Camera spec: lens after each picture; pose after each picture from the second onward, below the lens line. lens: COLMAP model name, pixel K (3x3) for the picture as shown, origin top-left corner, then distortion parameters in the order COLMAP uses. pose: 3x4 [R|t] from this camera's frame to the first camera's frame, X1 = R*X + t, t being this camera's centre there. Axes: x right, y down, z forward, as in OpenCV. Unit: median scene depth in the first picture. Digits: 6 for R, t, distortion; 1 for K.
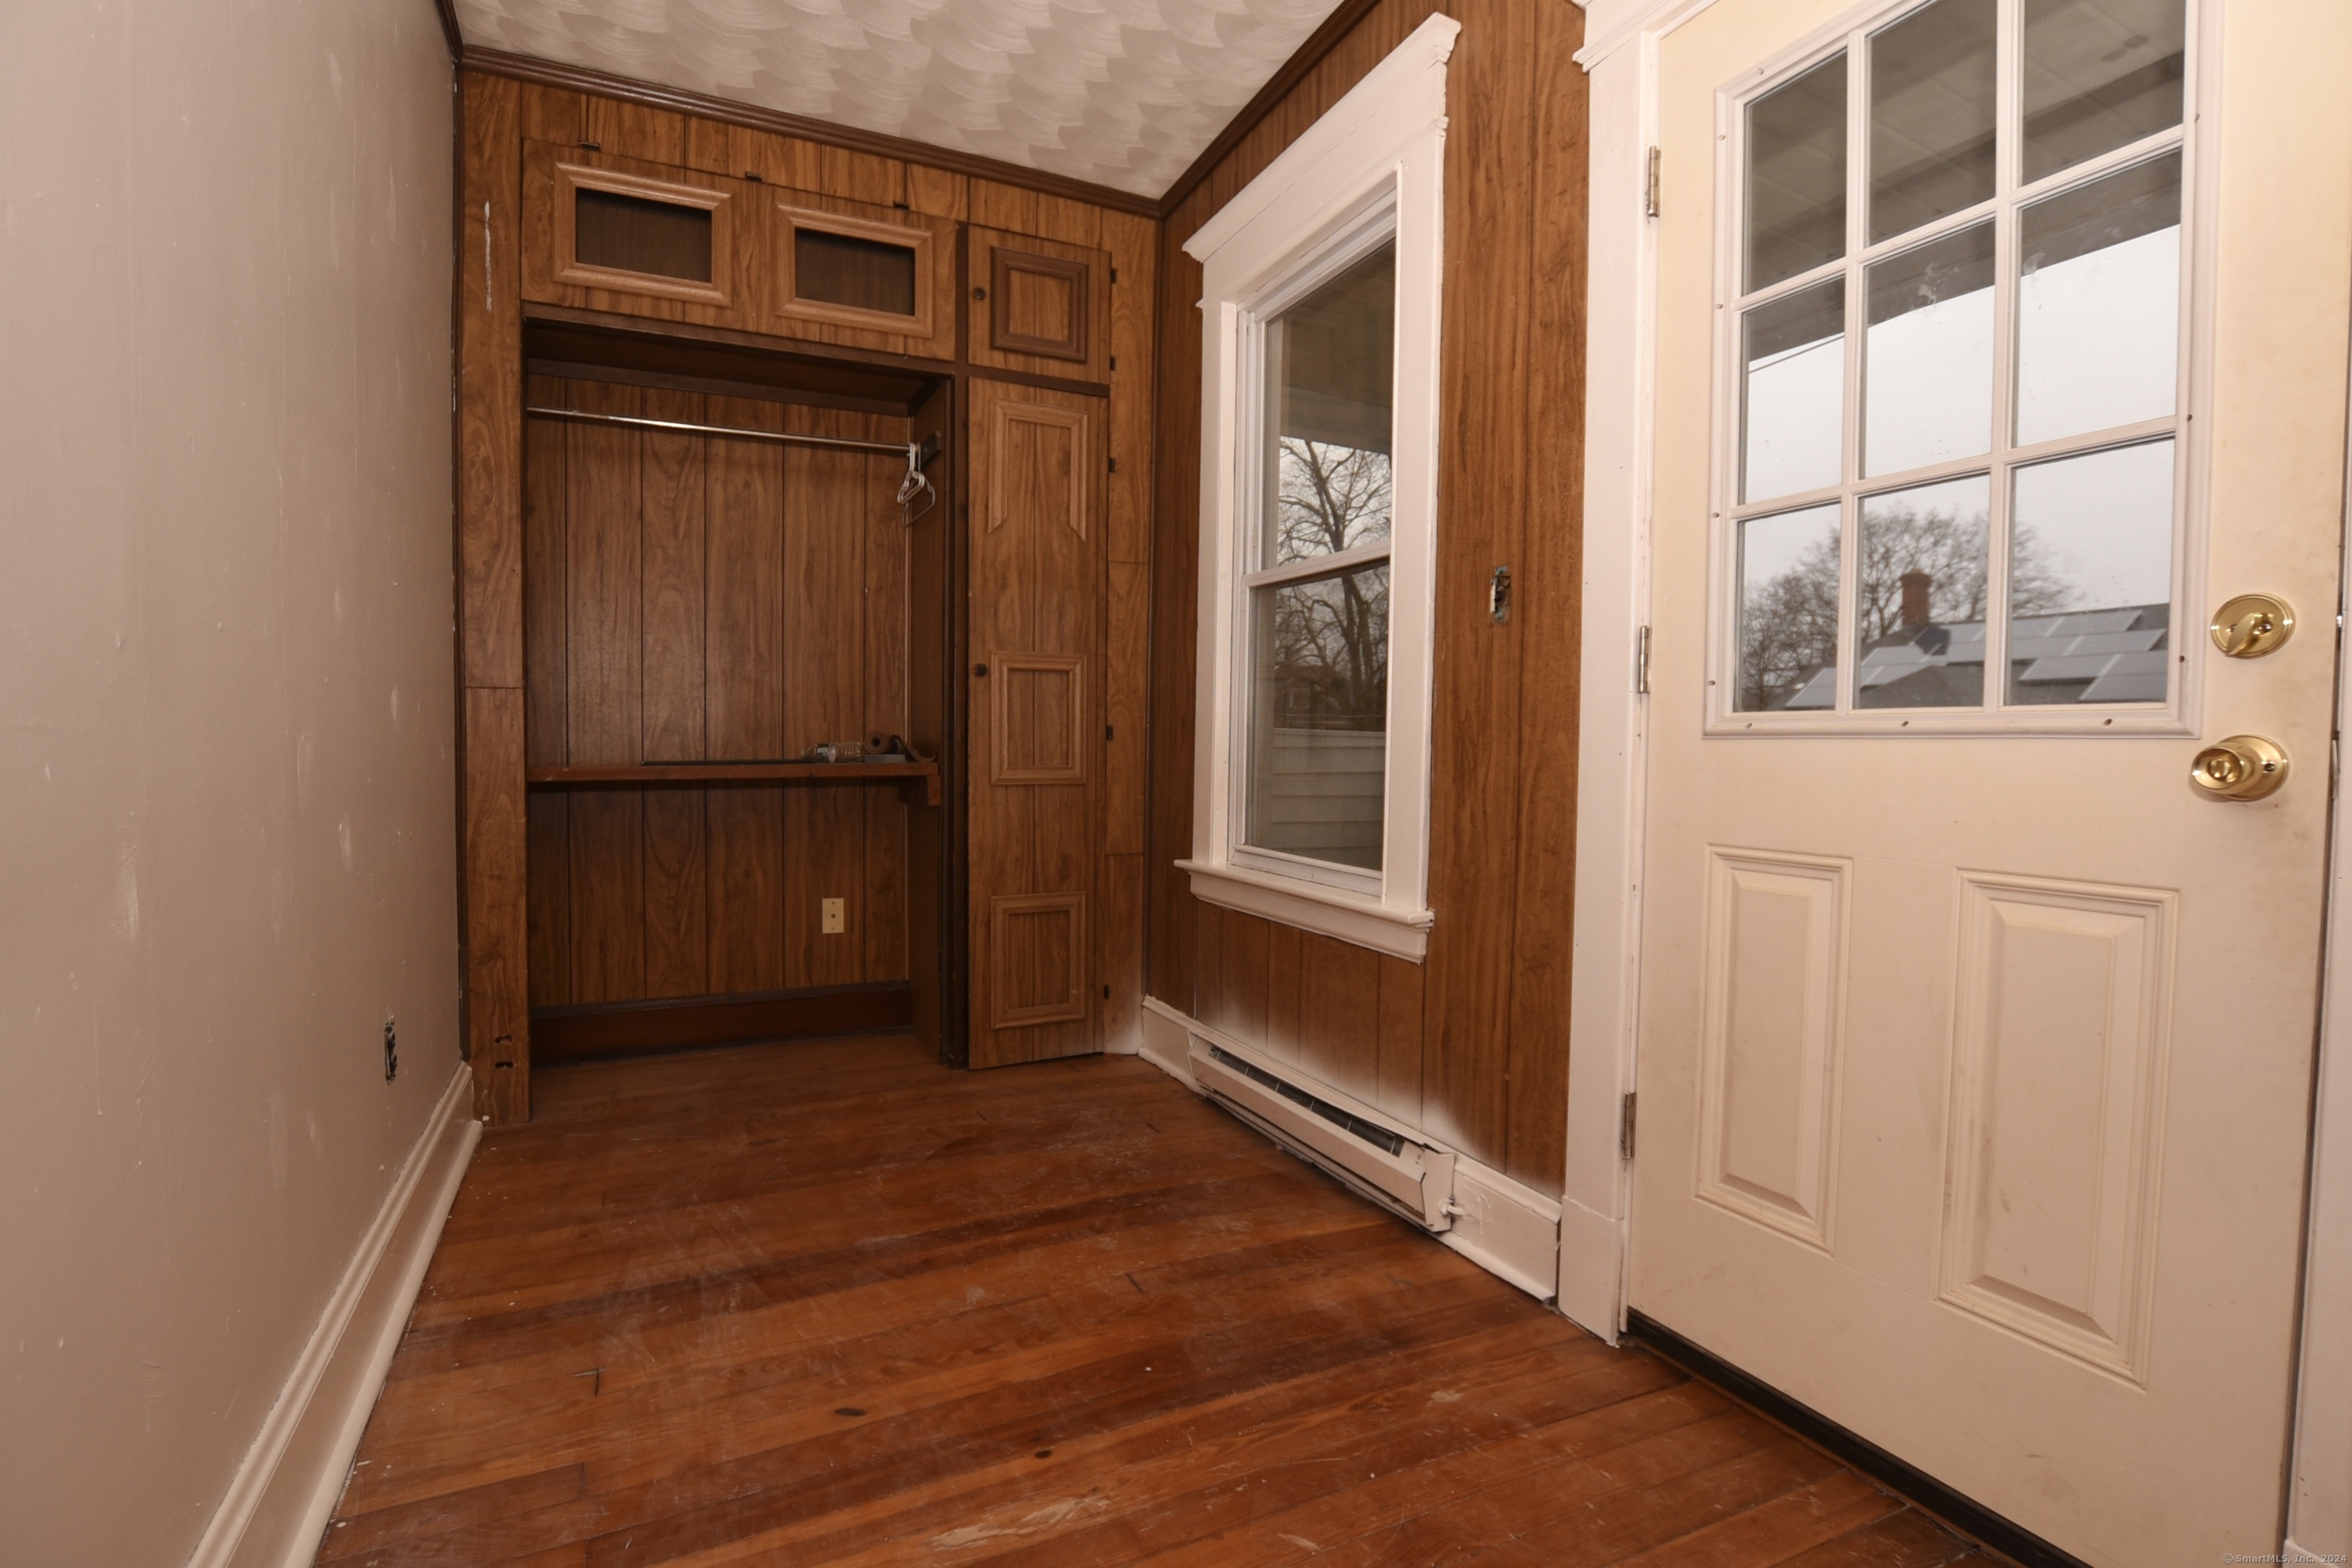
lens RADIAL K [[1113.8, 0, 1173.3], [0, 1113.8, 790.7], [0, 0, 1]] dist [-0.037709, 0.008334]
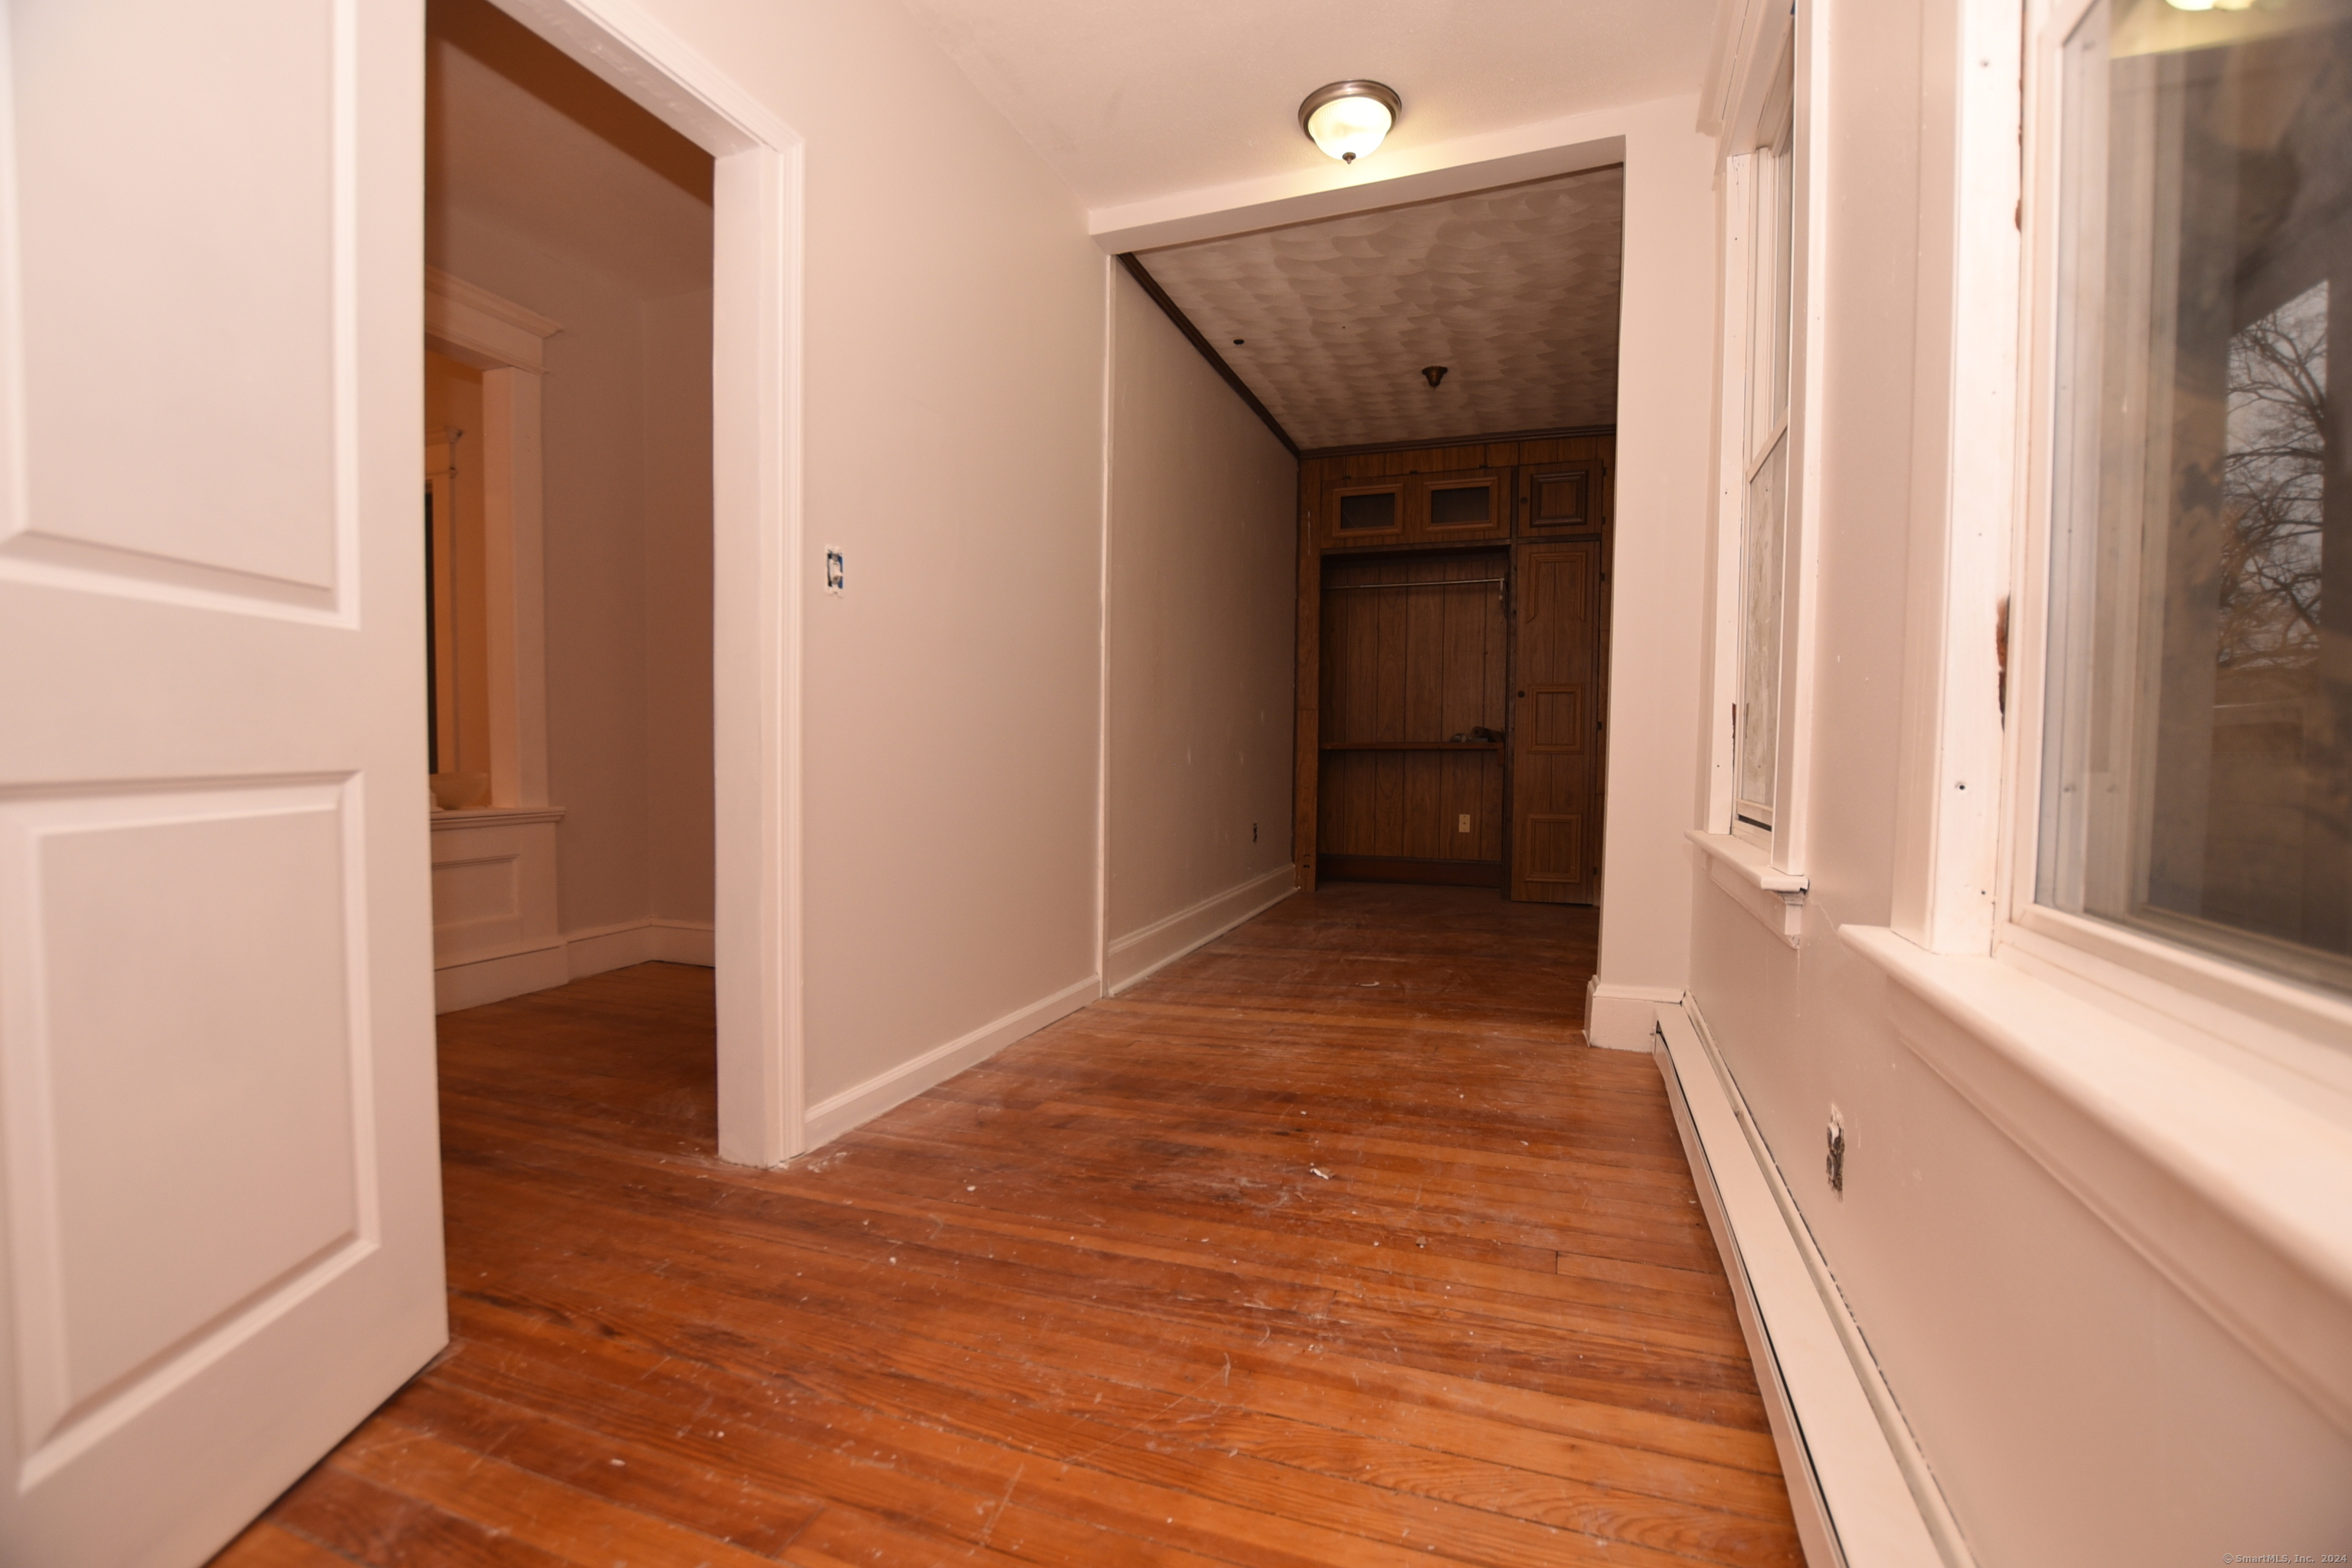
lens RADIAL K [[1035.3, 0, 1172.6], [0, 1035.3, 790.0], [0, 0, 1]] dist [-0.036431, 0.006163]
pose [[0.698771, 0.025627, -0.714886, 0.712116], [-0.033449, 0.999436, 0.003132, 0.076148], [0.714563, 0.021724, 0.699234, -0.709377]]
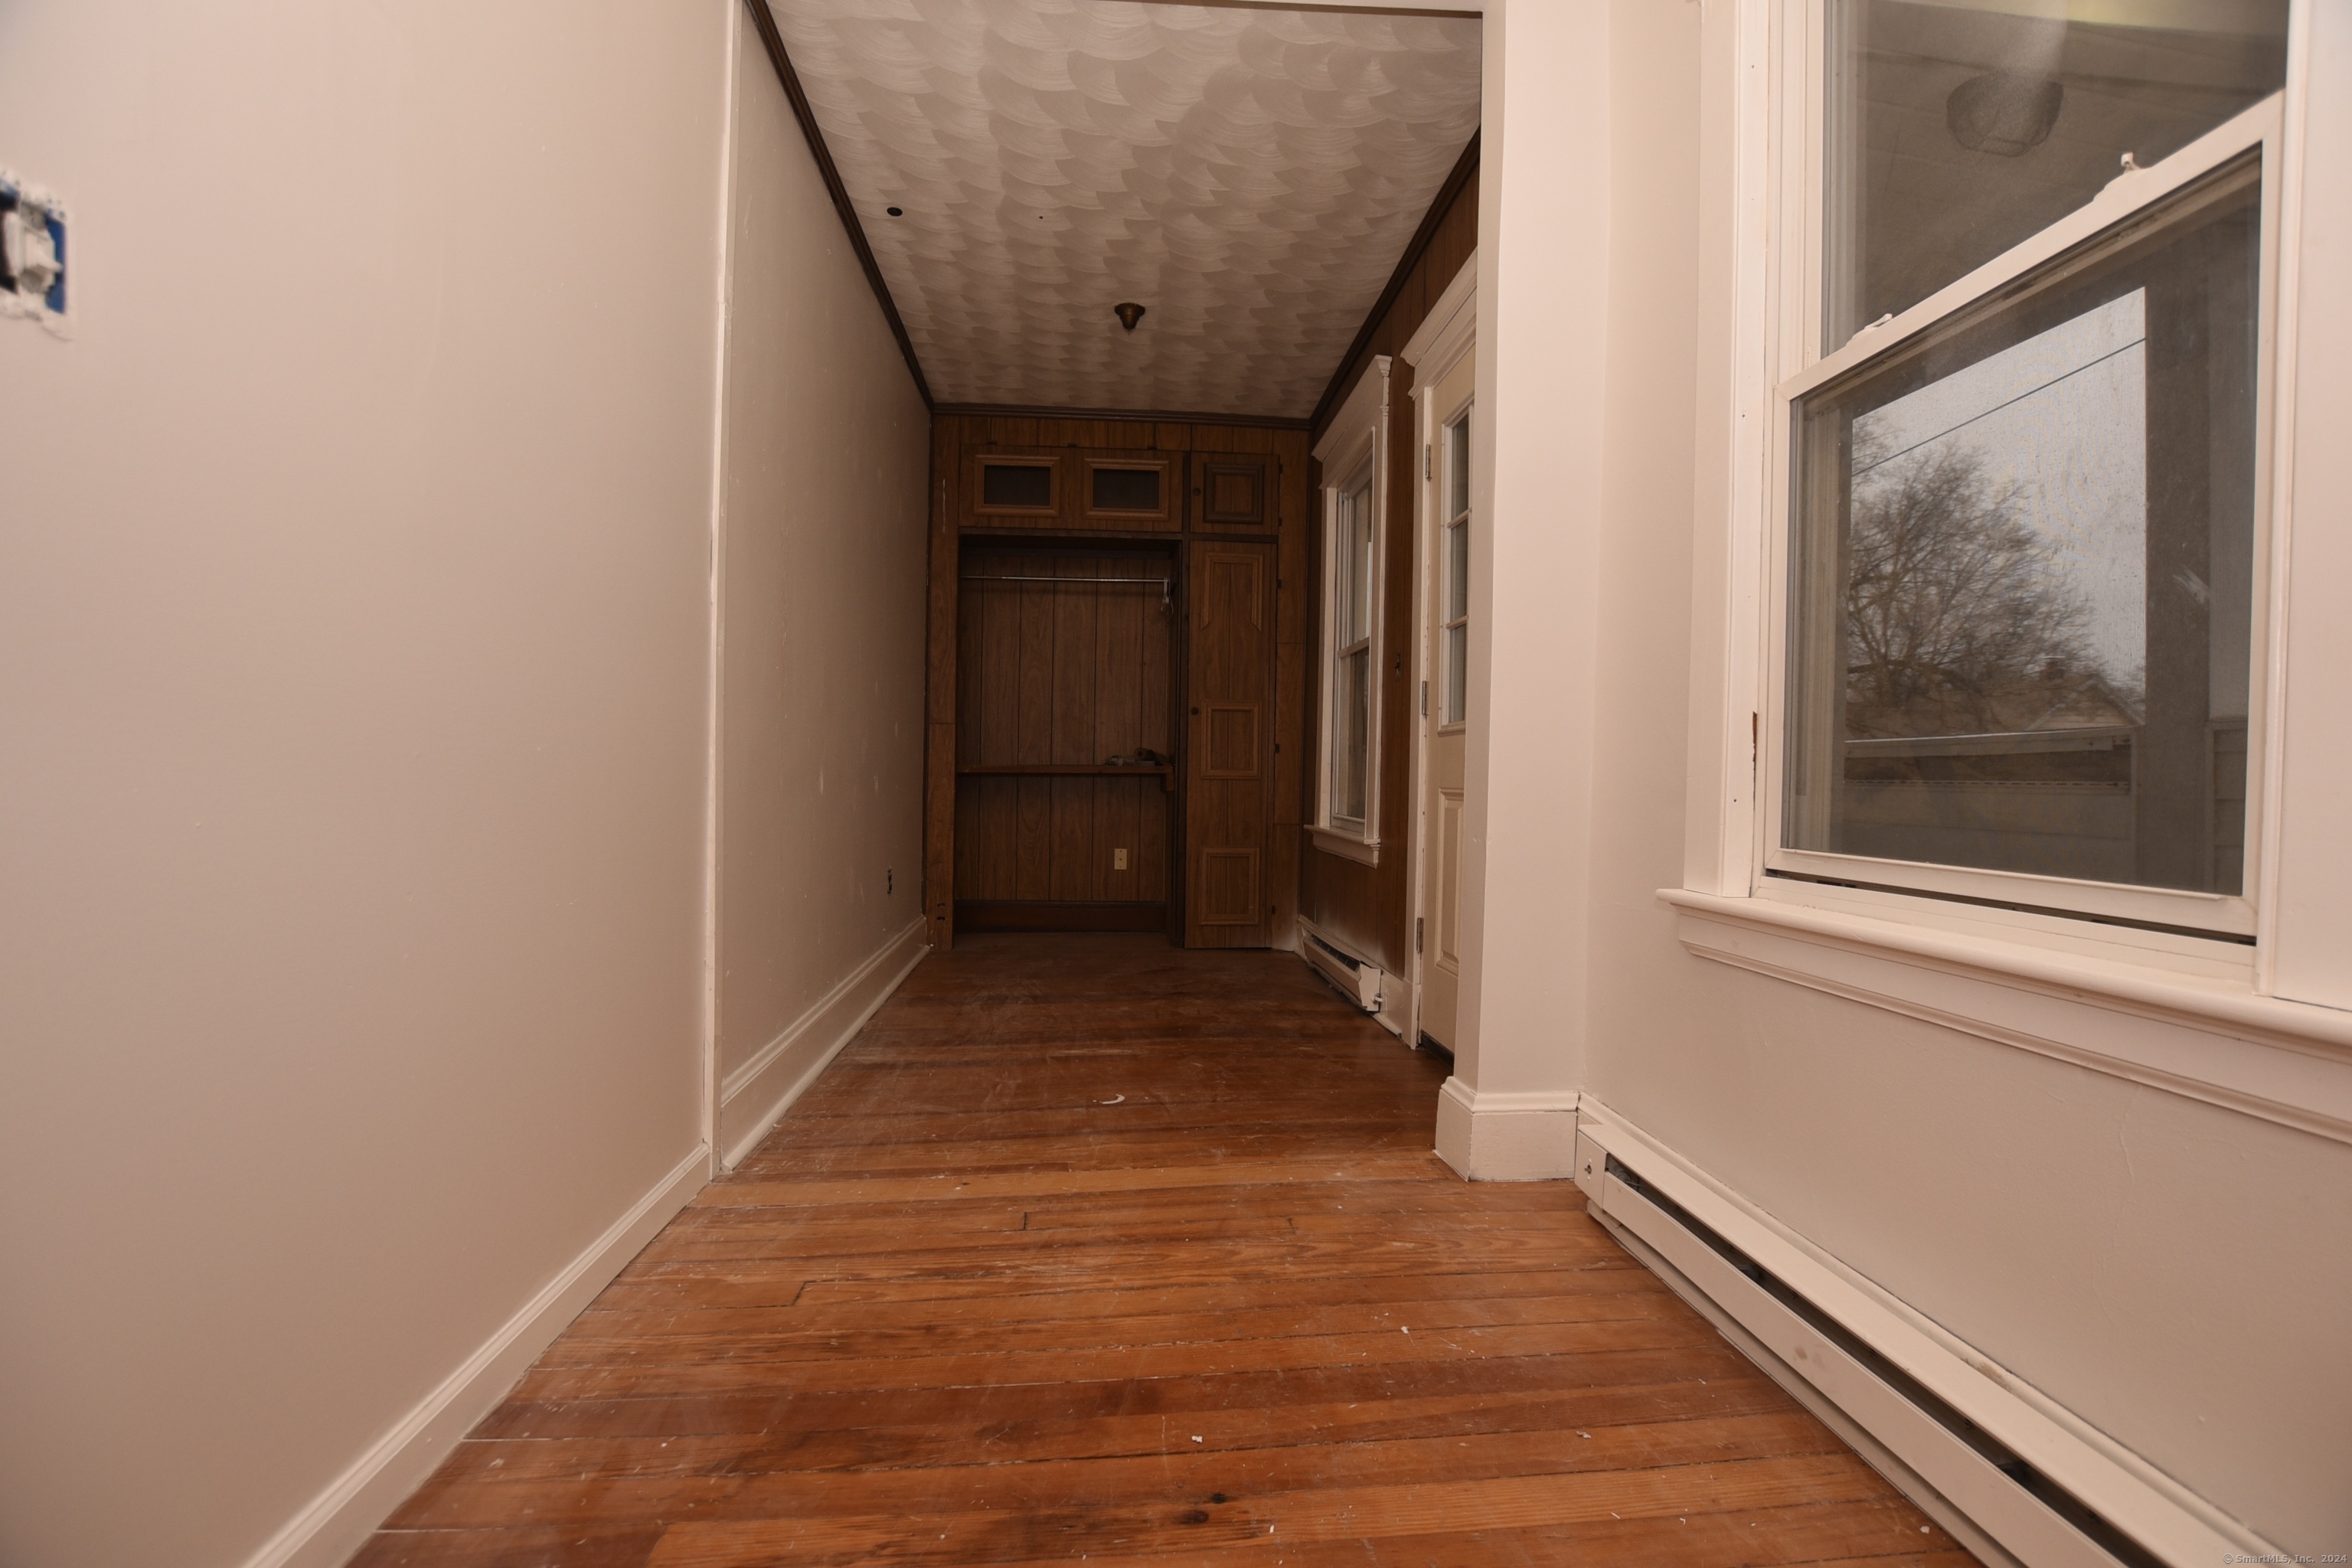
lens RADIAL K [[1035.3, 0, 1172.6], [0, 1035.3, 790.0], [0, 0, 1]] dist [-0.036431, 0.006163]
pose [[0.933731, 0.008870, -0.357866, 0.372533], [-0.021703, 0.999257, -0.031860, 0.065214], [0.357318, 0.037516, 0.933229, -0.497536]]
